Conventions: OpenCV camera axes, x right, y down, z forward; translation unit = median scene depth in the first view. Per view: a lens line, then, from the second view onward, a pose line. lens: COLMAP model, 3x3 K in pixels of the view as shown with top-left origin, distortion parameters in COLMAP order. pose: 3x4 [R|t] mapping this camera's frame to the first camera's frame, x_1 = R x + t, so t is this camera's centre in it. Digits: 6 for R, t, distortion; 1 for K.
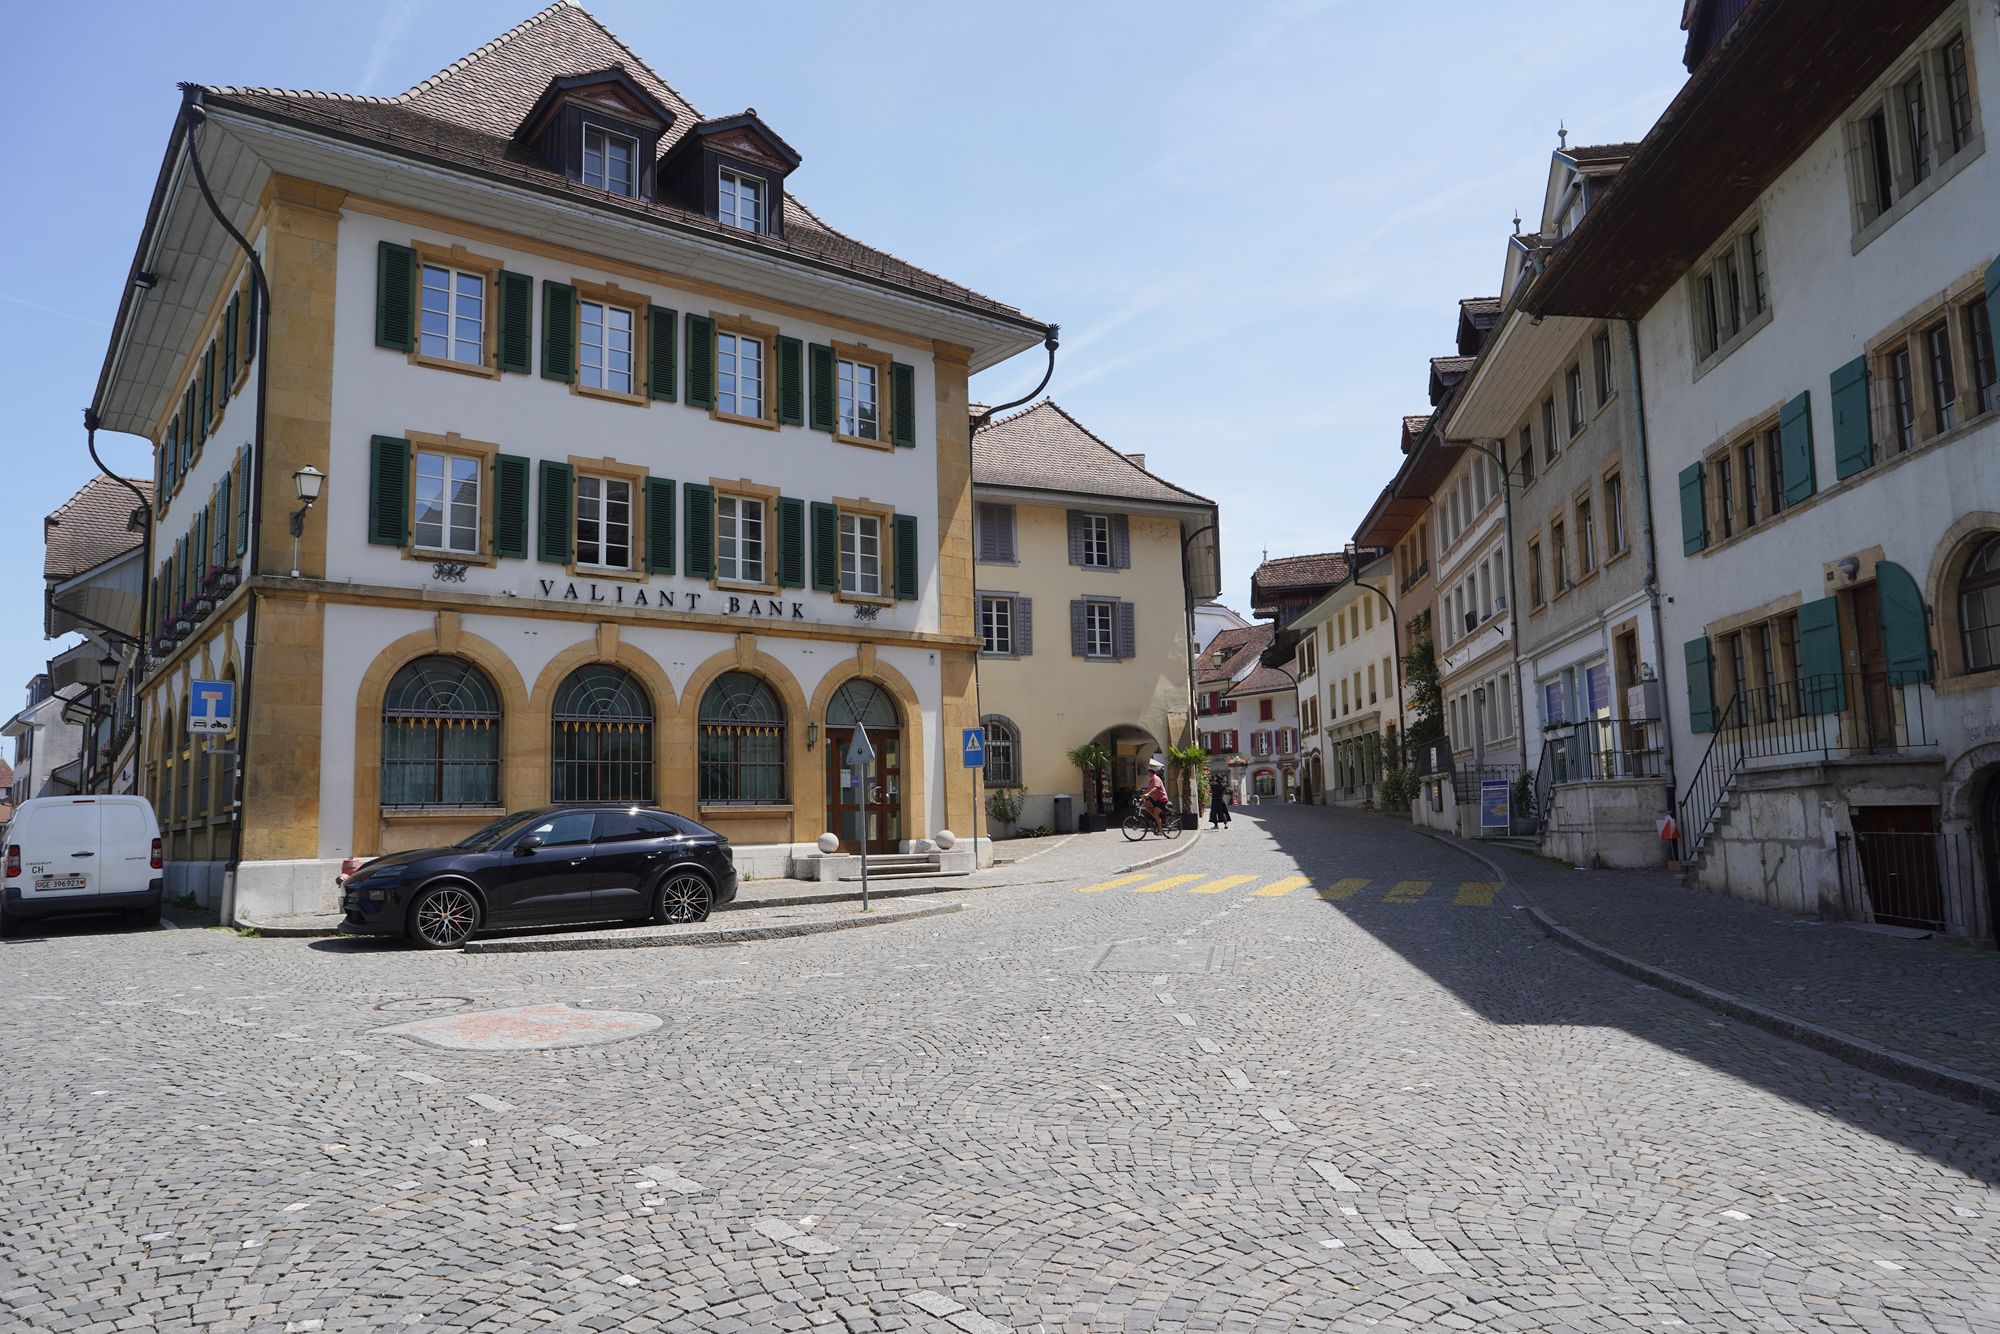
lens RADIAL K [[1313.0, 0, 994.3], [0, 1313.0, 668.9], [0, 0, 1]] dist [-0.030579, 0.028561]
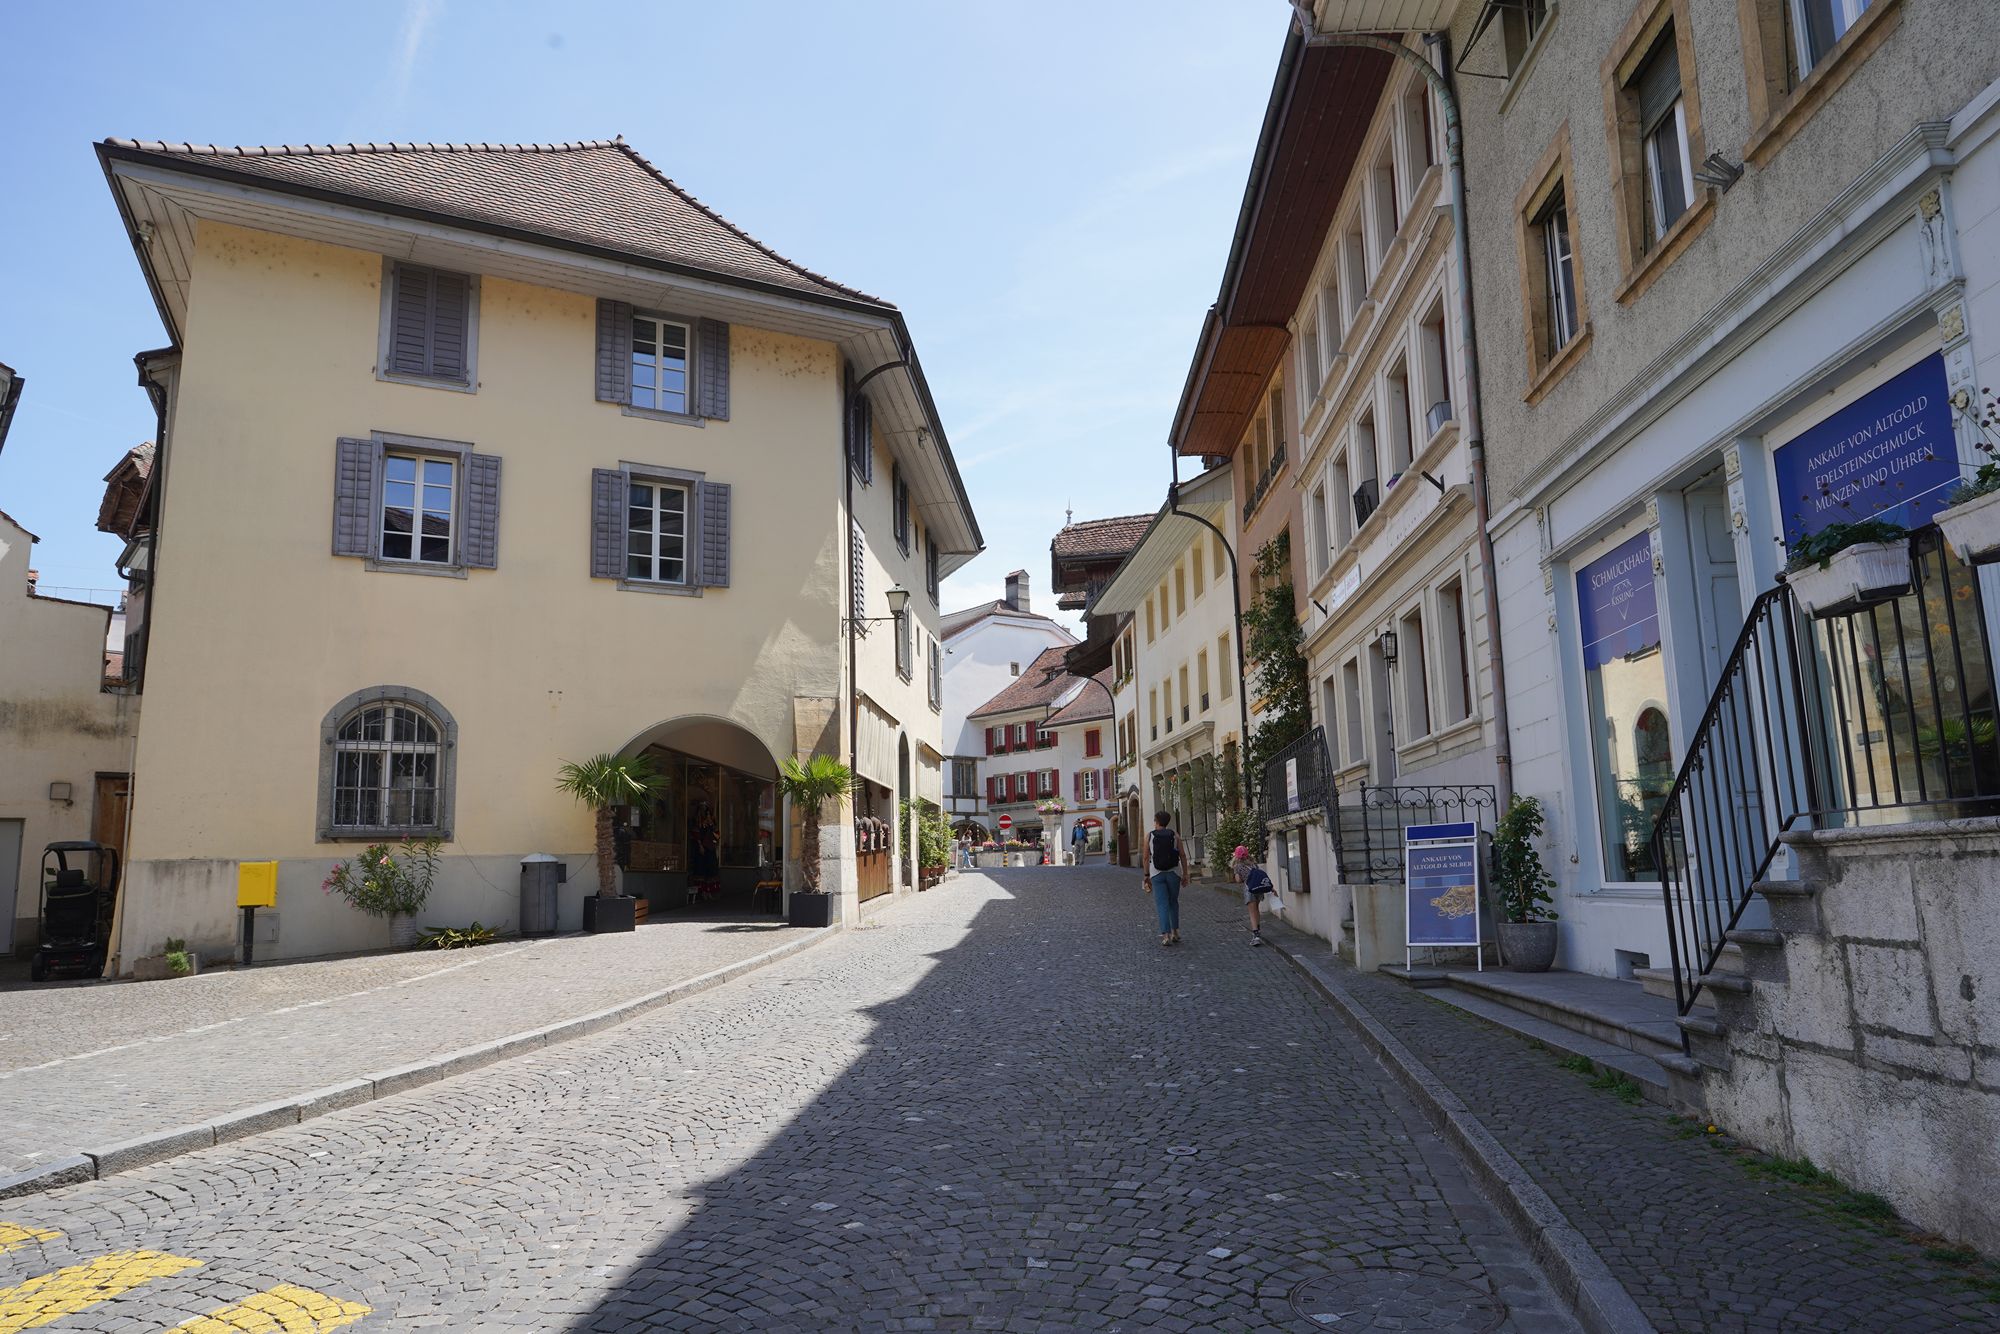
lens RADIAL K [[1308.5, 0, 993.7], [0, 1308.5, 665.9], [0, 0, 1]] dist [-0.025358, 0.025389]
pose [[0.995777, 0.014246, 0.090694, 0.213383], [-0.010277, 0.998975, -0.044083, 0.056477], [-0.091229, 0.042965, 0.994903, 0.619871]]
